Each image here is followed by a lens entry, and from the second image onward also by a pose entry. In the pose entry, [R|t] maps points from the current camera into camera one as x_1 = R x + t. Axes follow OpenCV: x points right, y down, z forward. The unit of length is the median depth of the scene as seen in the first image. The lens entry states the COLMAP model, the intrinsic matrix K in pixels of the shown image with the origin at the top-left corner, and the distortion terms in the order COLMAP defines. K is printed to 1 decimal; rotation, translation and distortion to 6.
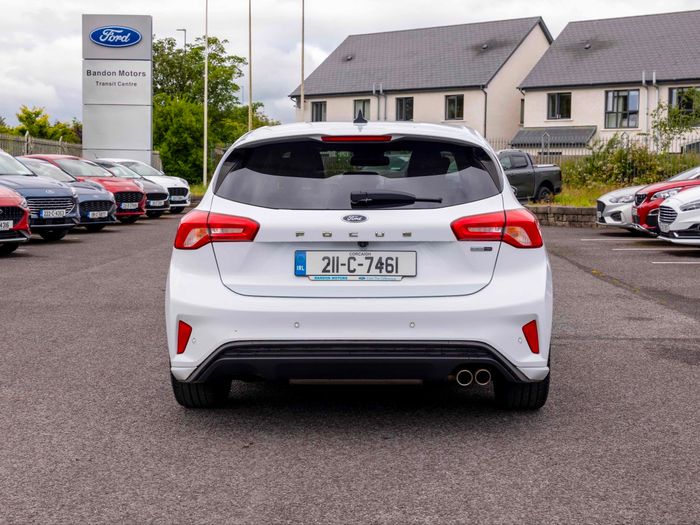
lens RADIAL K [[1048.4, 0, 350.0], [0, 1048.4, 262.5], [0, 0, 1]] dist [0.016628, 0.012631]
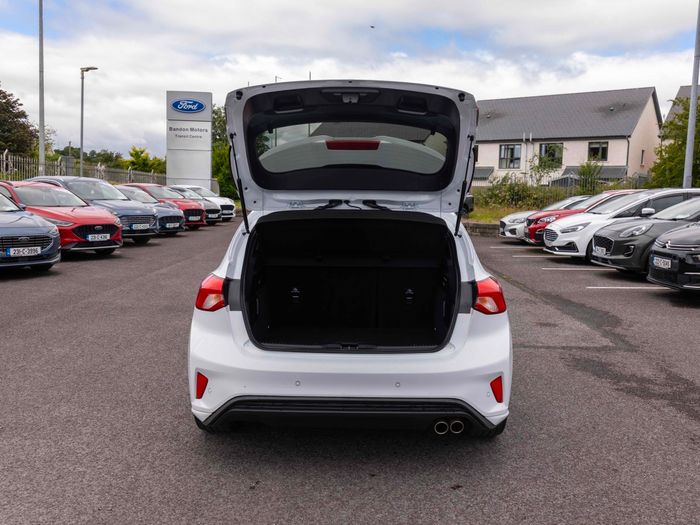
lens RADIAL K [[639.9, 0, 352.2], [0, 639.9, 260.5], [0, 0, 1]] dist [0.022656, -0.000707]
pose [[0.999647, 0.011831, 0.023787, -0.007956], [-0.012423, 0.999613, 0.024904, -0.082411], [-0.023483, -0.025191, 0.999407, 0.261823]]
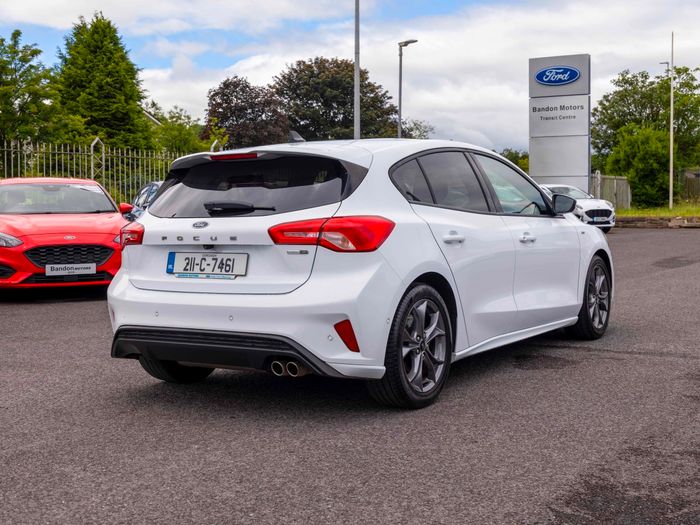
lens RADIAL K [[945.5, 0, 348.2], [0, 945.5, 247.6], [0, 0, 1]] dist [0.015108, 0.029017]
pose [[0.859913, 0.006842, -0.510394, 0.605038], [-0.024441, 0.999315, -0.027783, 0.007650], [0.509855, 0.036366, 0.859491, 0.158075]]
